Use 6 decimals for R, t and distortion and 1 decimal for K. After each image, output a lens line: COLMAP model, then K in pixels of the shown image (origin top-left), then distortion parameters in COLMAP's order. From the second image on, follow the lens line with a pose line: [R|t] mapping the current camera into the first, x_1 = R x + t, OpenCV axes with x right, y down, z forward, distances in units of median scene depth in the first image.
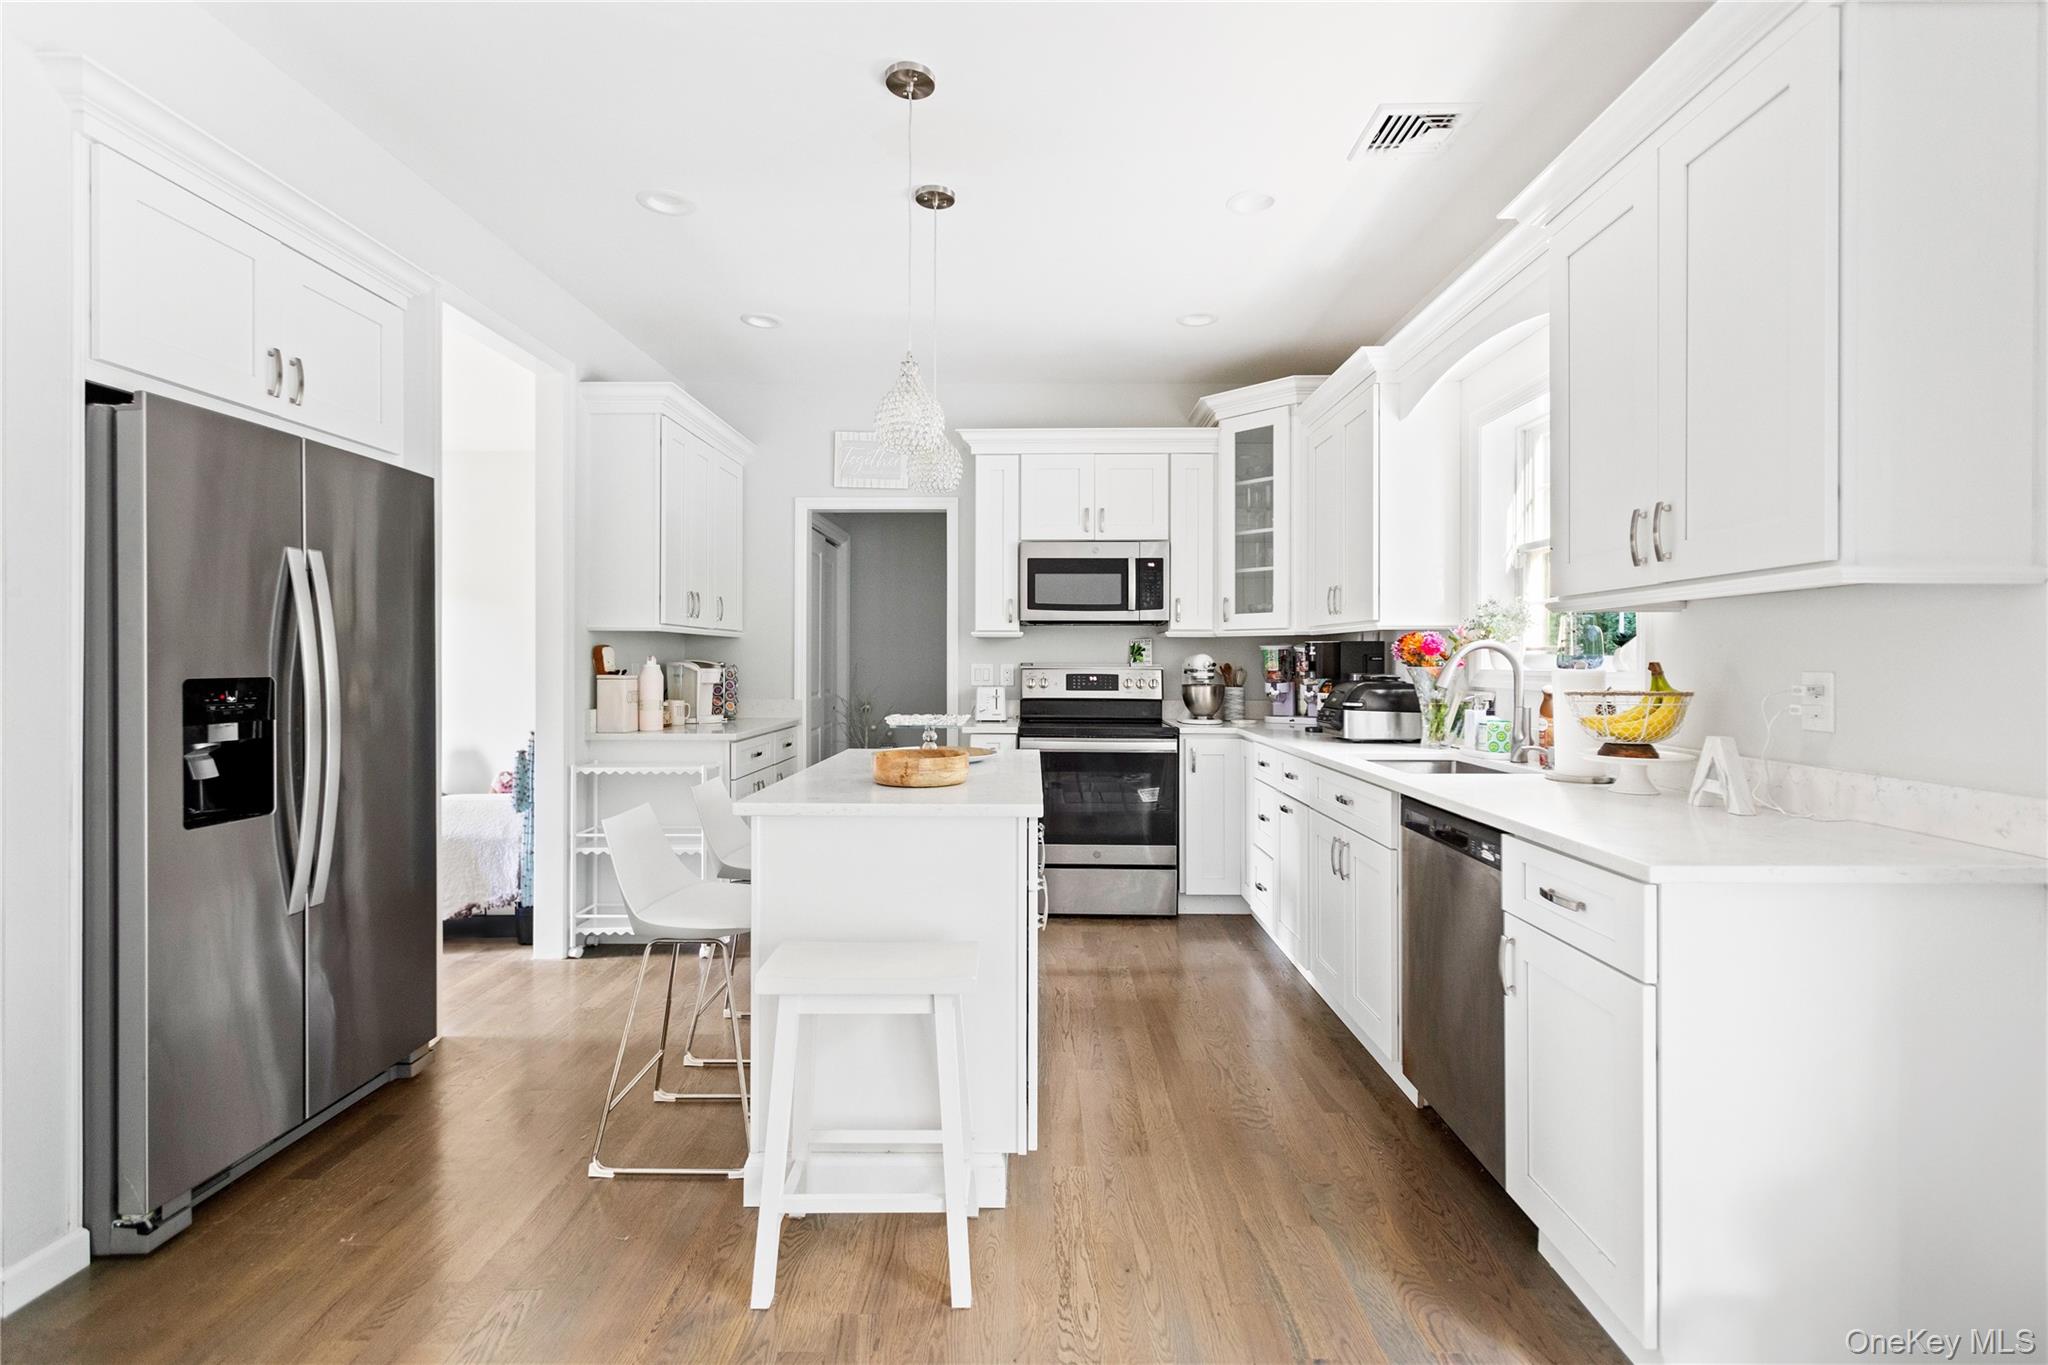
lens RADIAL K [[928.4, 0, 1027.4], [0, 928.4, 668.2], [0, 0, 1]] dist [-0.000005, -0.000021]
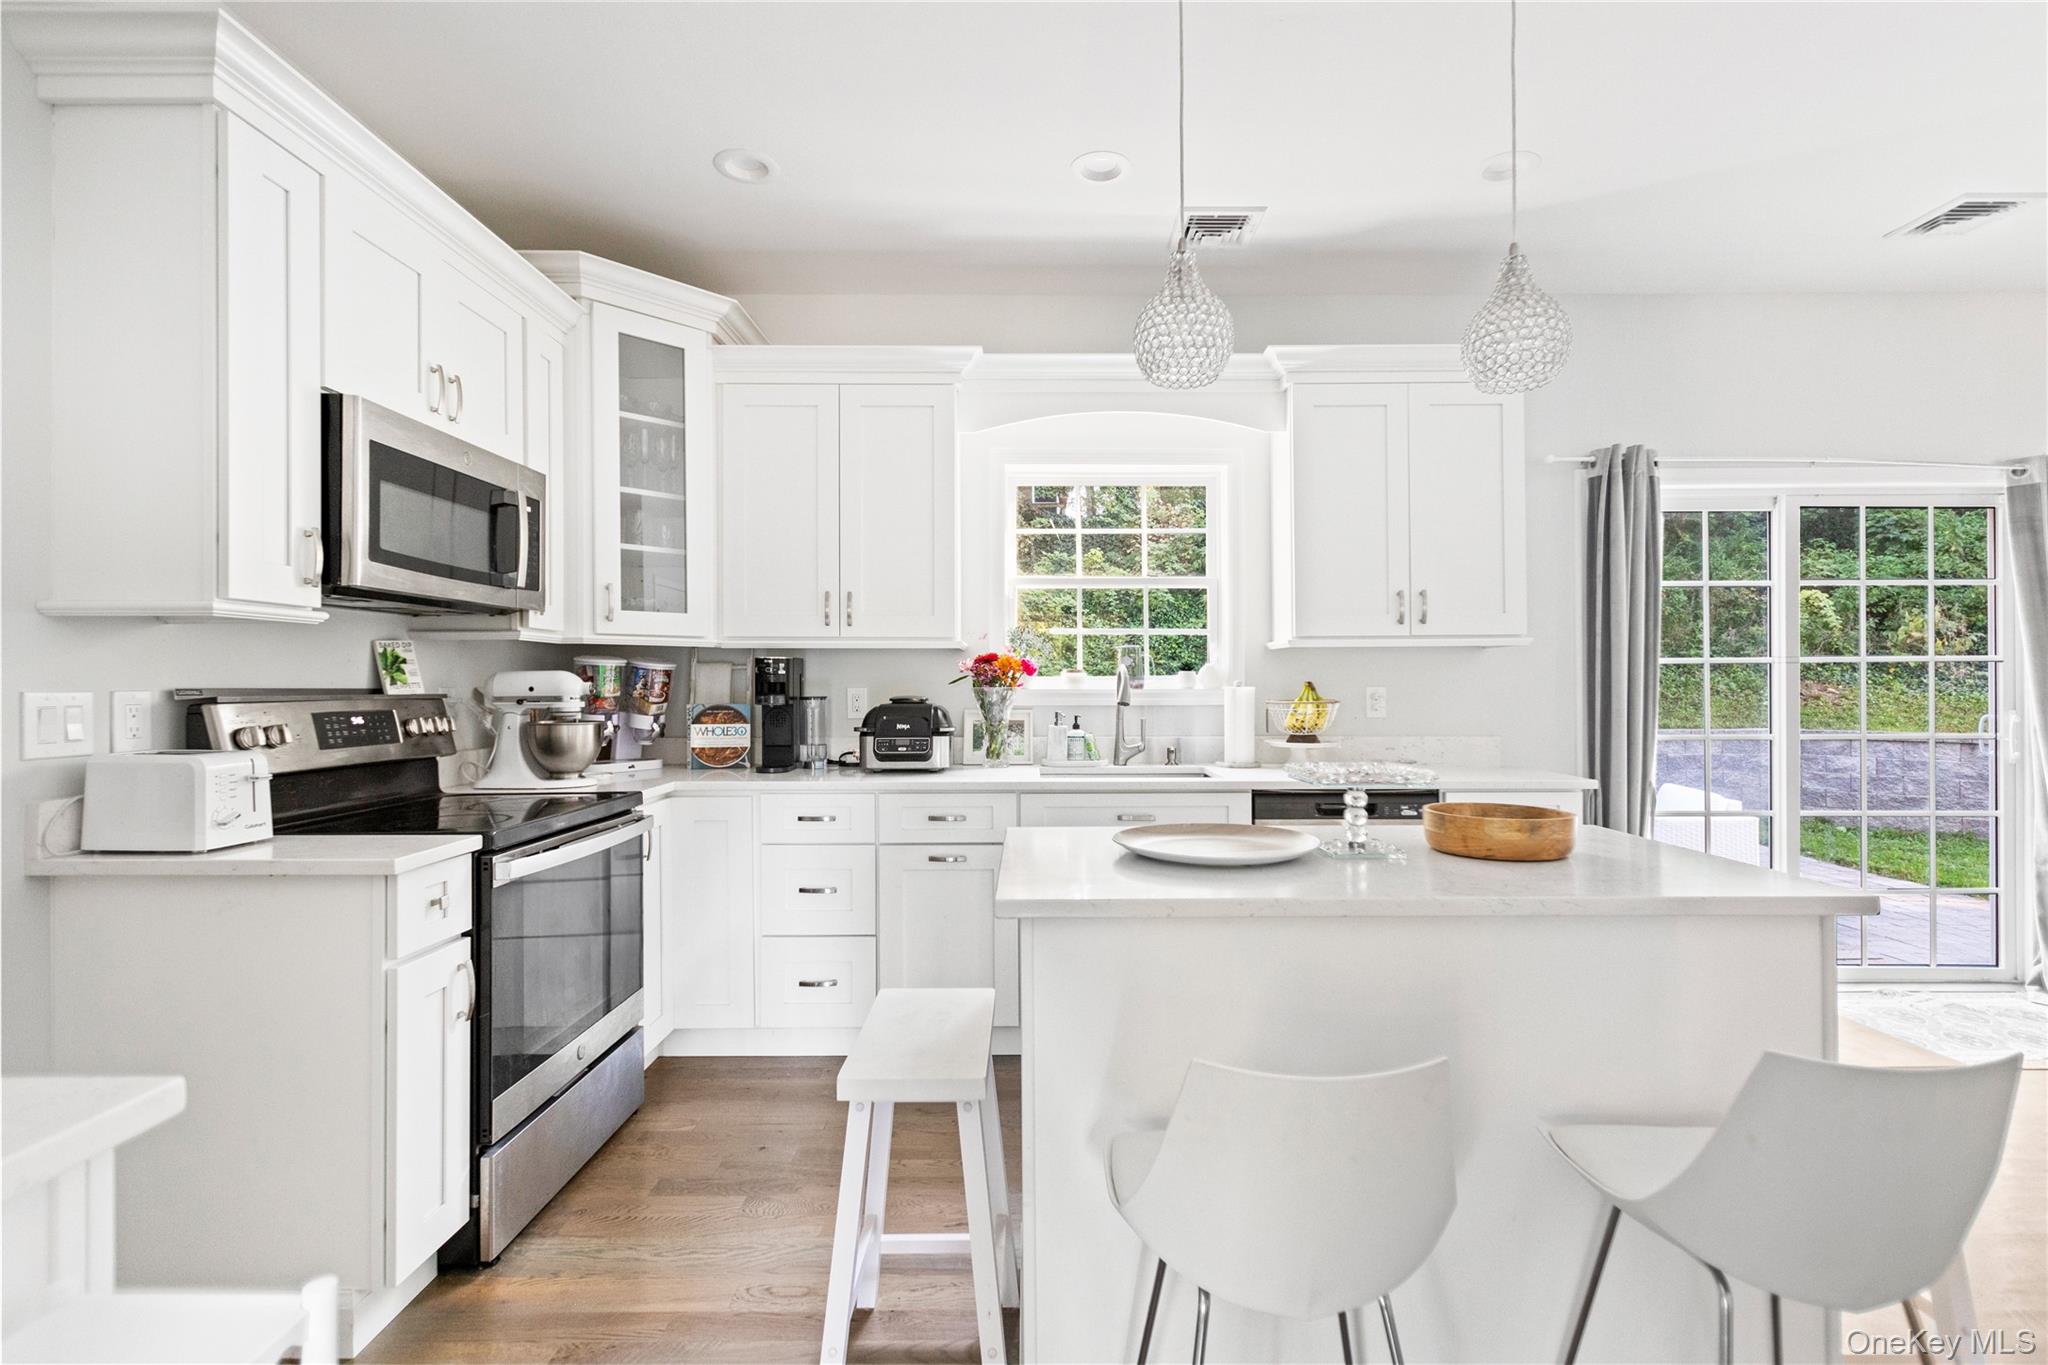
lens RADIAL K [[928.4, 0, 1023.1], [0, 928.4, 684.5], [0, 0, 1]] dist [-0.000005, -0.000021]
pose [[-0.022993, -0.004297, 0.999726, -0.430306], [0.008842, 0.999951, 0.004502, -0.006728], [-0.999697, 0.008943, -0.022953, 0.726279]]
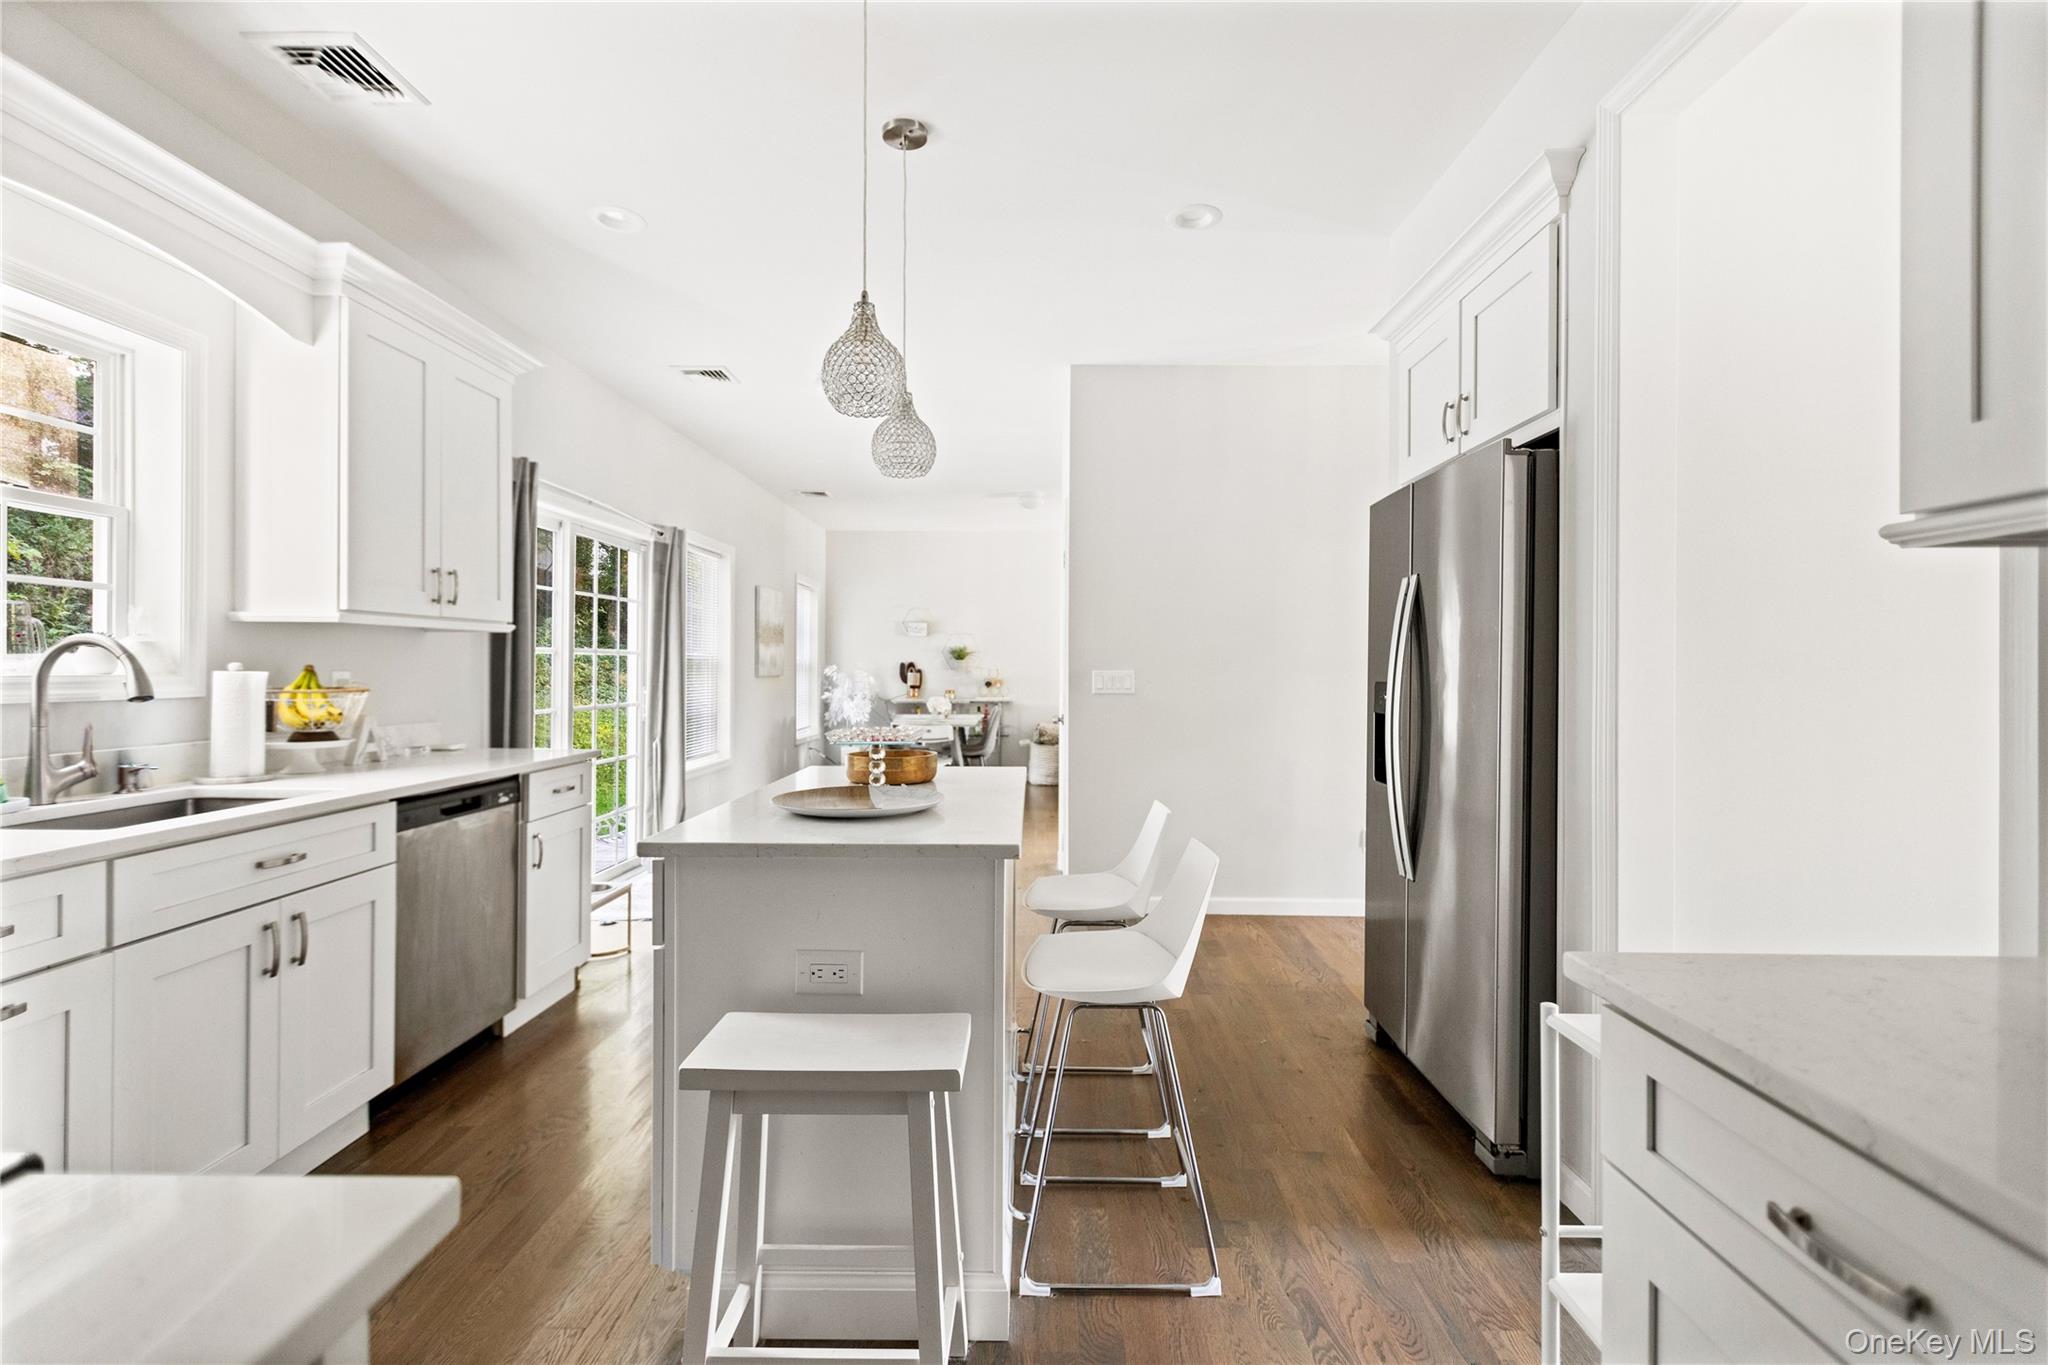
lens RADIAL K [[928.4, 0, 1022.0], [0, 928.4, 672.7], [0, 0, 1]] dist [-0.000005, -0.000021]
pose [[-0.999942, -0.010785, -0.000524, -0.139471], [-0.010789, 0.999907, 0.008314, -0.008531], [0.000434, 0.008320, -0.999965, 1.083346]]
